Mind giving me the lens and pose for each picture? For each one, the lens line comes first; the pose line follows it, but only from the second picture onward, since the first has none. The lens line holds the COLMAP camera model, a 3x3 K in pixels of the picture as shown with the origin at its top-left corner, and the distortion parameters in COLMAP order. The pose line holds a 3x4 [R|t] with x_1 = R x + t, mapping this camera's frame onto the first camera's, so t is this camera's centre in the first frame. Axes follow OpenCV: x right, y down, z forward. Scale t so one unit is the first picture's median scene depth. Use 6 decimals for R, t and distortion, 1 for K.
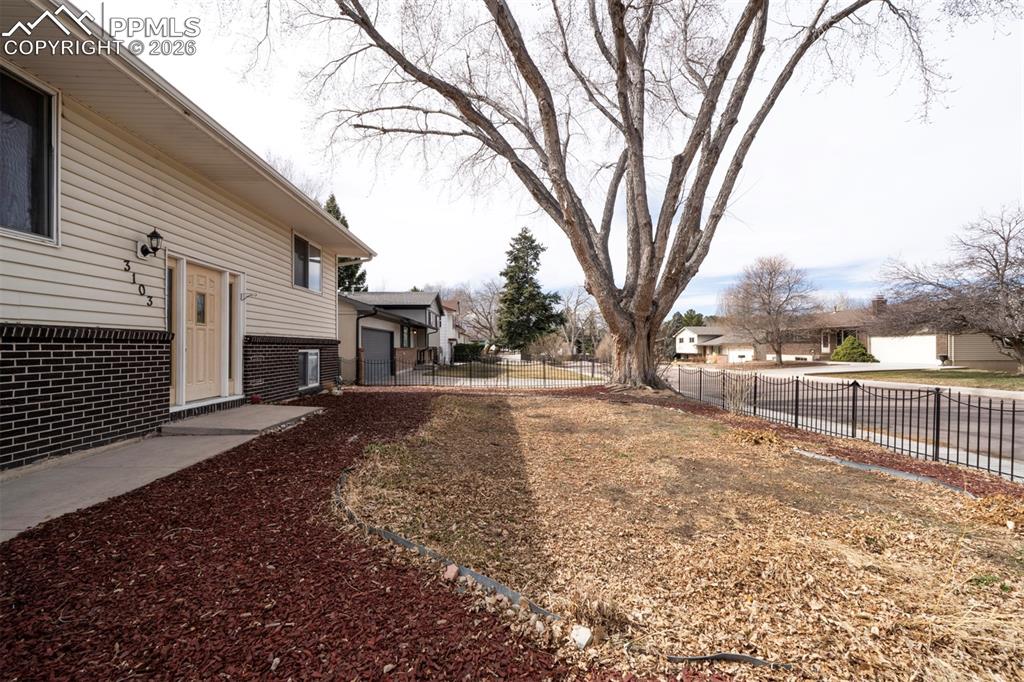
lens RADIAL K [[414.8, 0, 506.8], [0, 414.8, 339.8], [0, 0, 1]] dist [-0.001055, -0.000030]
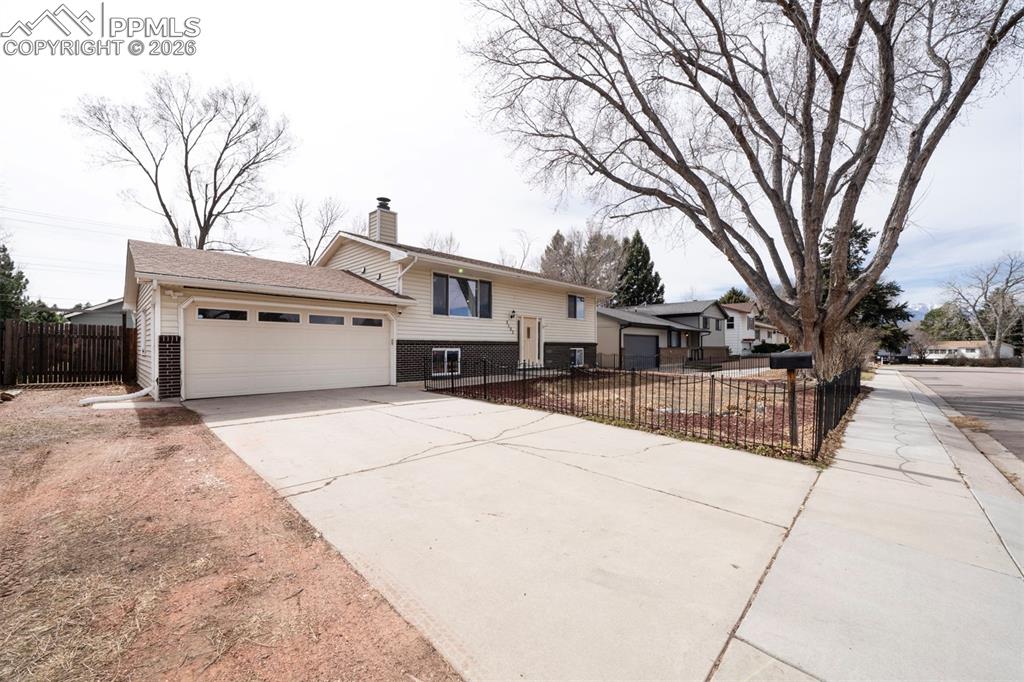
lens RADIAL K [[384.2, 0, 509.0], [0, 384.2, 343.3], [0, 0, 1]] dist [-0.000086, -0.000005]
pose [[0.701829, -0.006546, -0.712316, 0.864002], [0.012283, 0.999920, 0.002913, -0.012680], [0.712240, -0.010794, 0.701853, -0.775331]]
